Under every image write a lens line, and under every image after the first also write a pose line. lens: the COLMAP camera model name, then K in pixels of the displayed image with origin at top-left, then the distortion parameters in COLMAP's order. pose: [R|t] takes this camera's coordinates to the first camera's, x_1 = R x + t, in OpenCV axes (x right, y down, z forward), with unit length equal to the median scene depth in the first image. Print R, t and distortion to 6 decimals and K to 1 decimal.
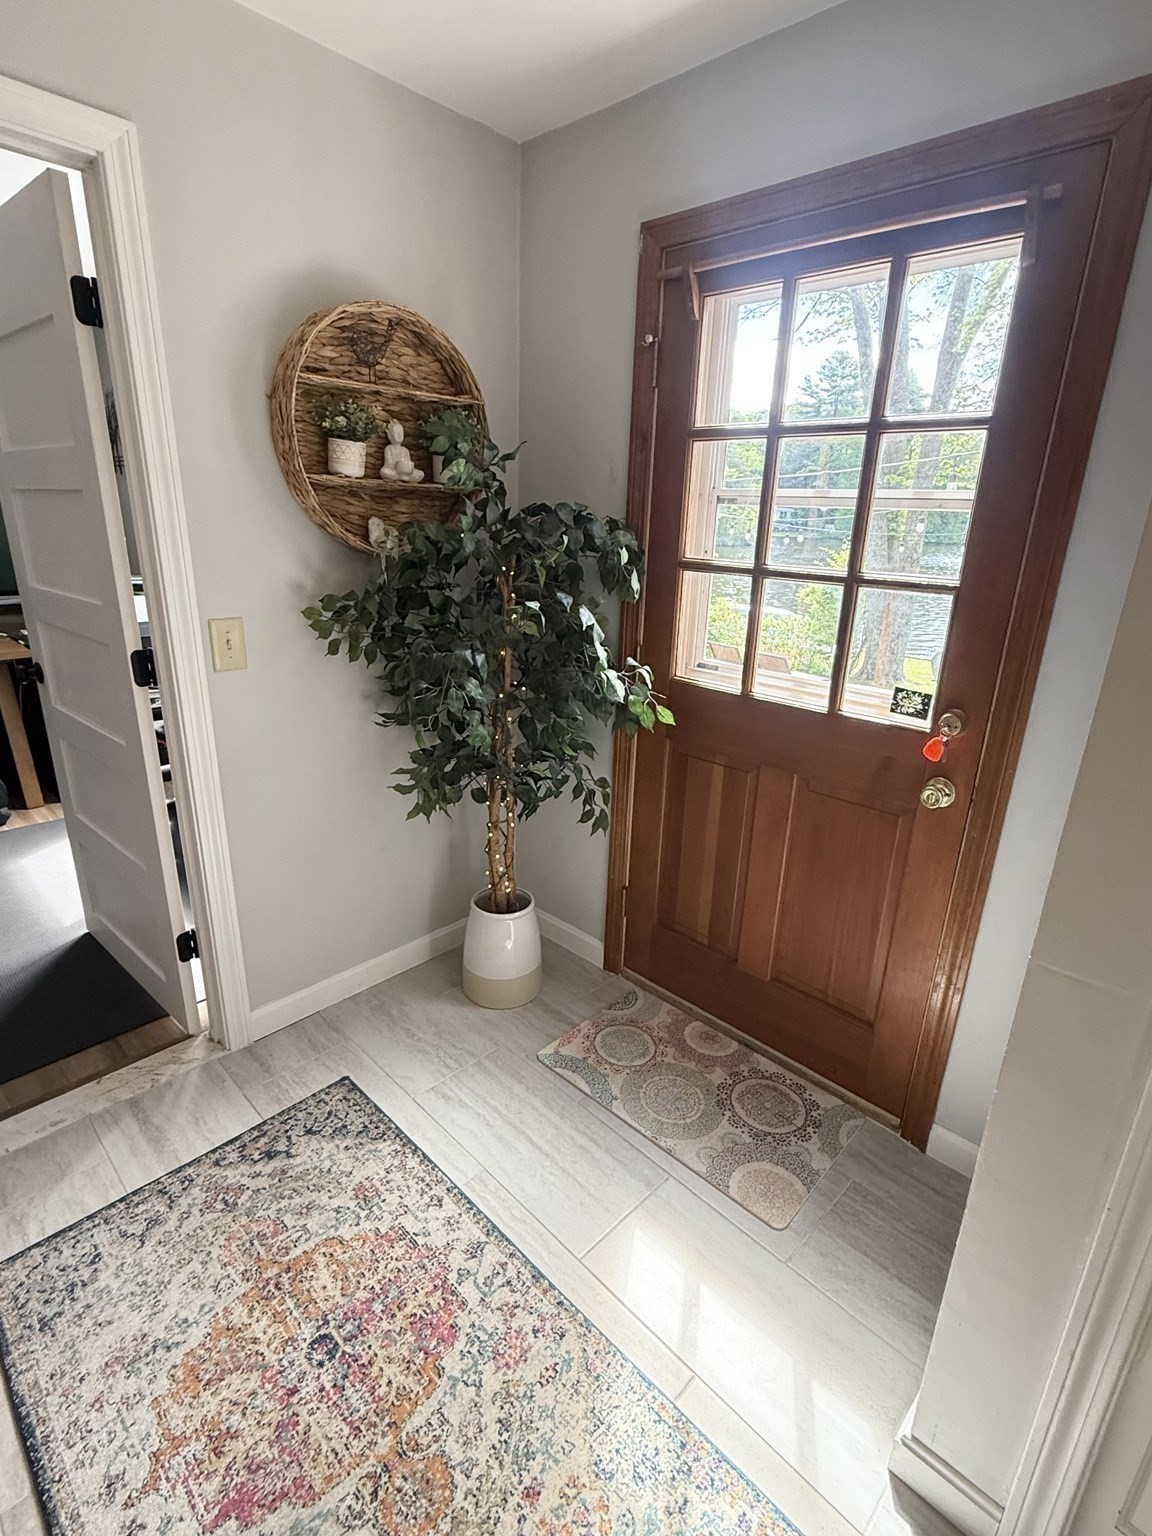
lens RADIAL K [[746.3, 0, 576.0], [0, 746.3, 768.0], [0, 0, 1]] dist [0.001734, -0.001358]
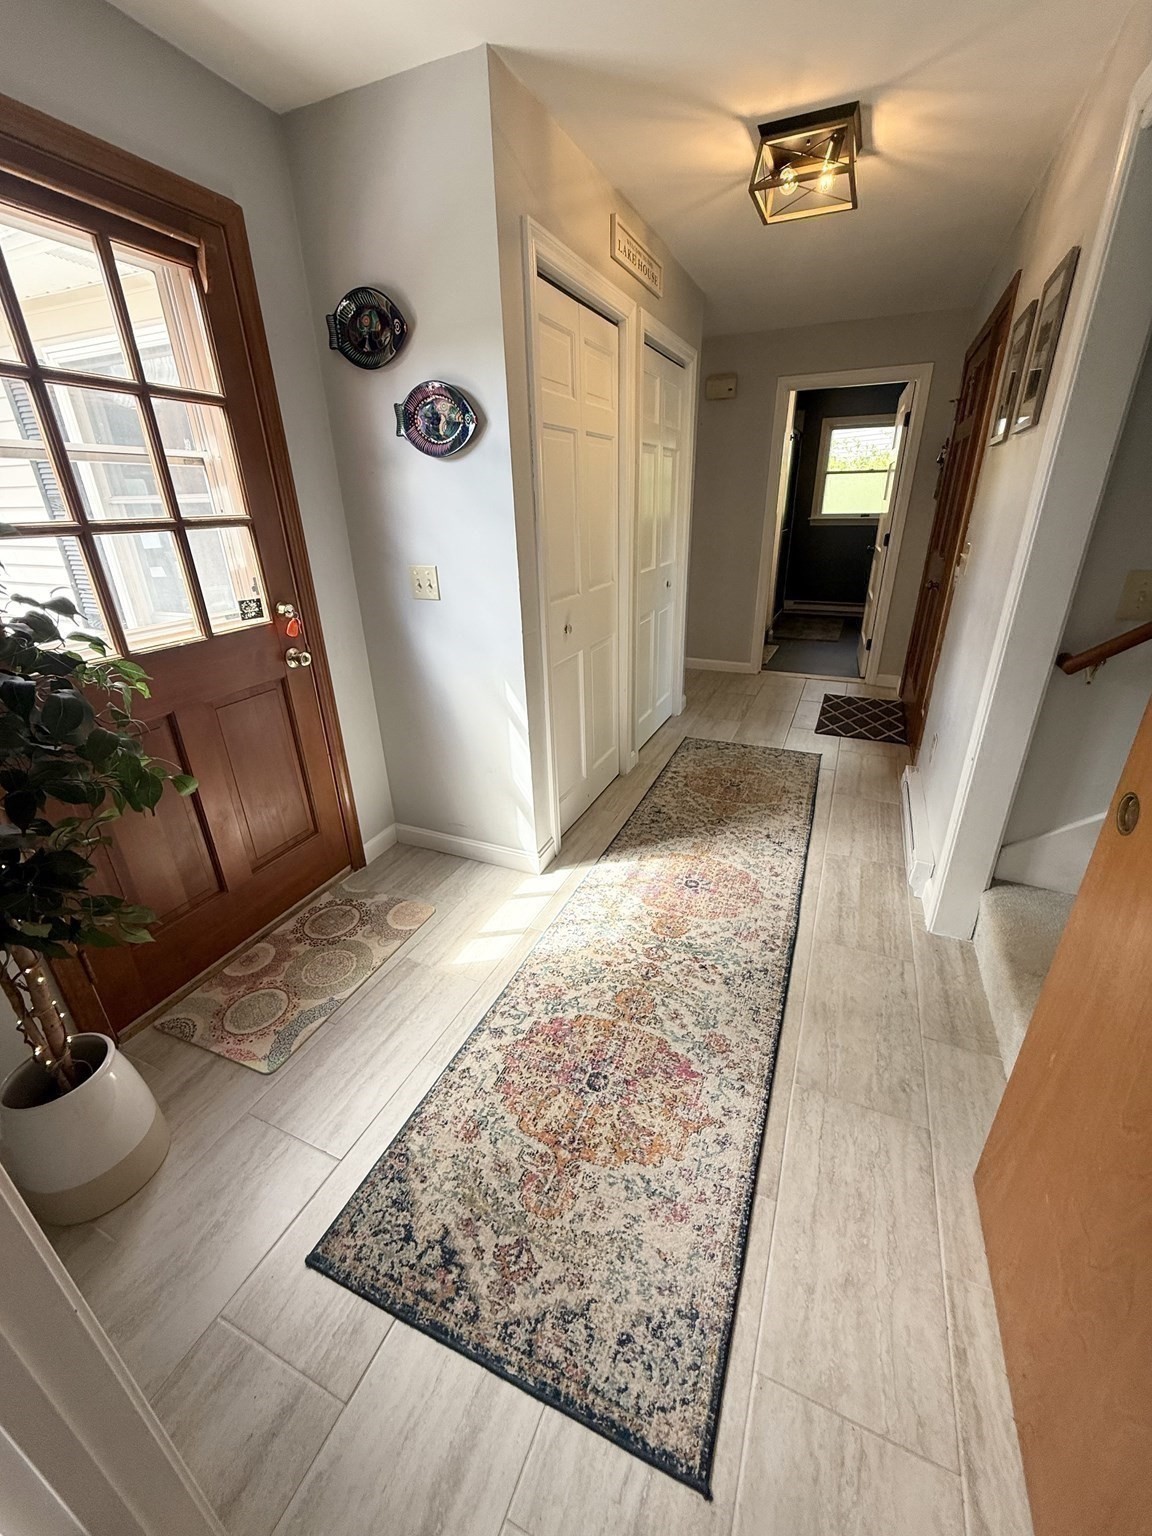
lens RADIAL K [[609.8, 0, 576.4], [0, 609.8, 766.2], [0, 0, 1]] dist [-0.001282, 0.000001]
pose [[-0.356452, -0.399151, 0.844761, -0.924635], [0.311187, 0.801809, 0.510163, -0.262809], [-0.880968, 0.444727, -0.161596, 0.831345]]
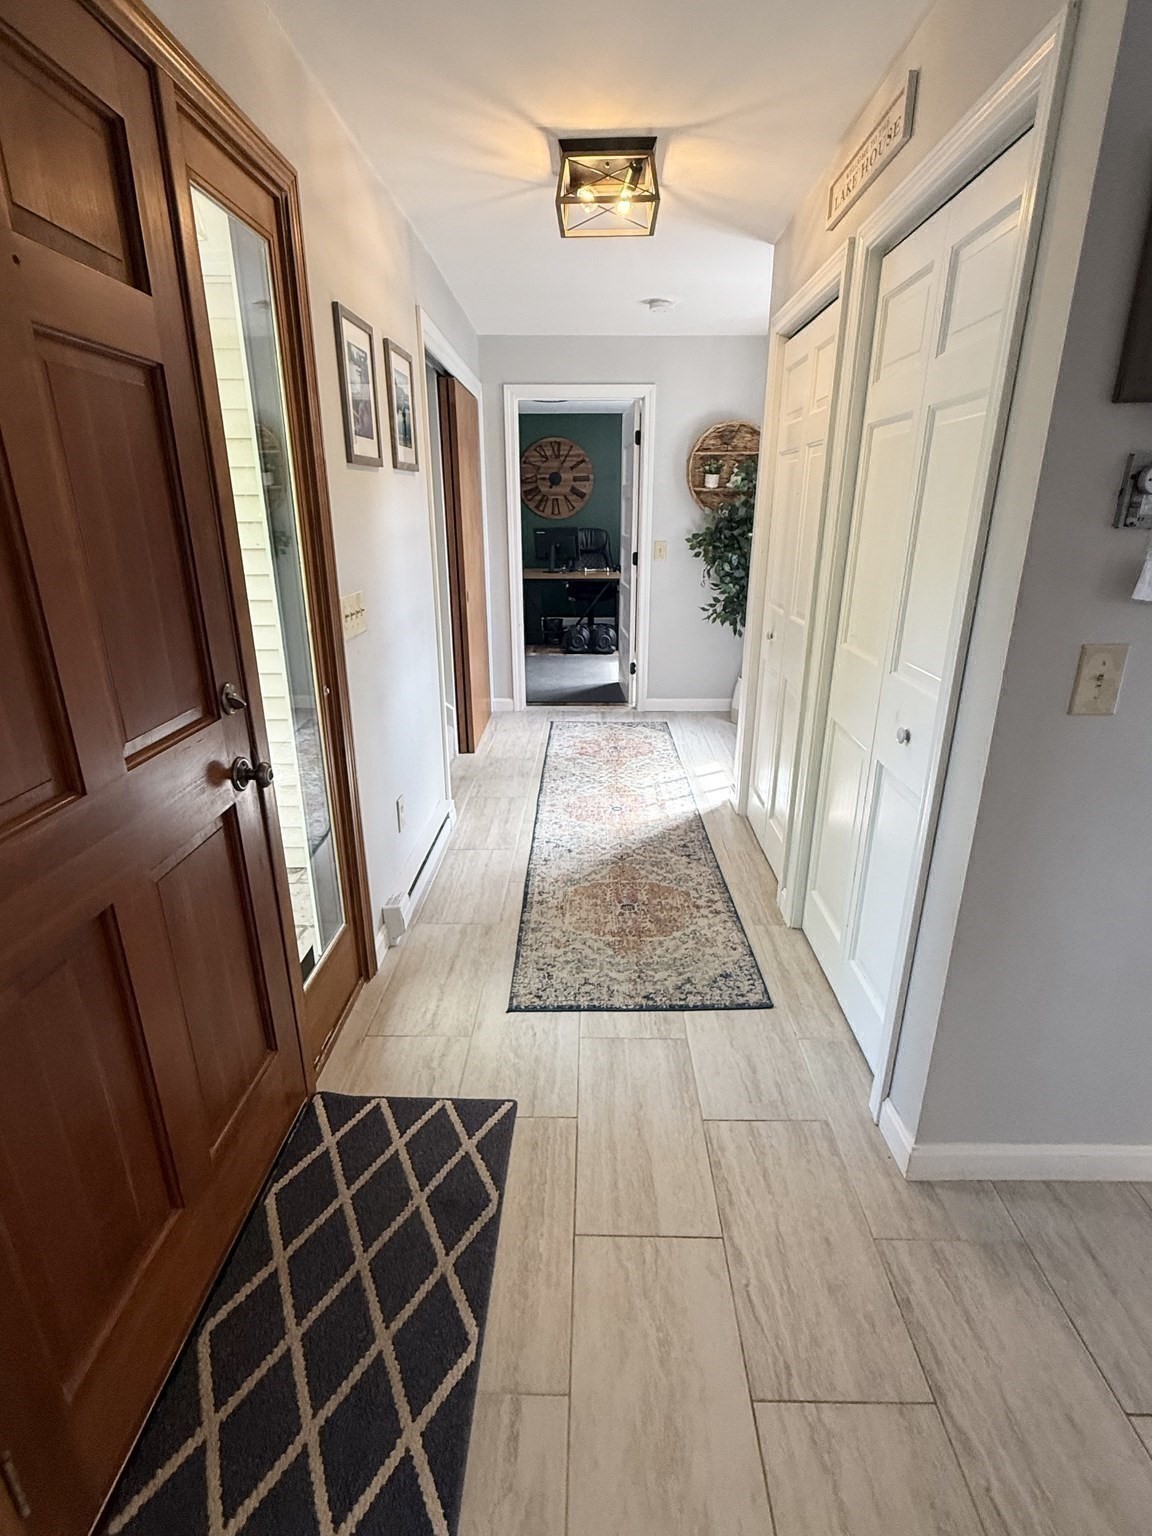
lens RADIAL K [[746.3, 0, 576.0], [0, 746.3, 768.0], [0, 0, 1]] dist [0.001734, -0.001358]
pose [[0.686225, 0.205712, -0.697694, 1.684497], [-0.209173, 0.974470, 0.081583, 0.545417], [0.696665, 0.089954, 0.711735, -1.333018]]
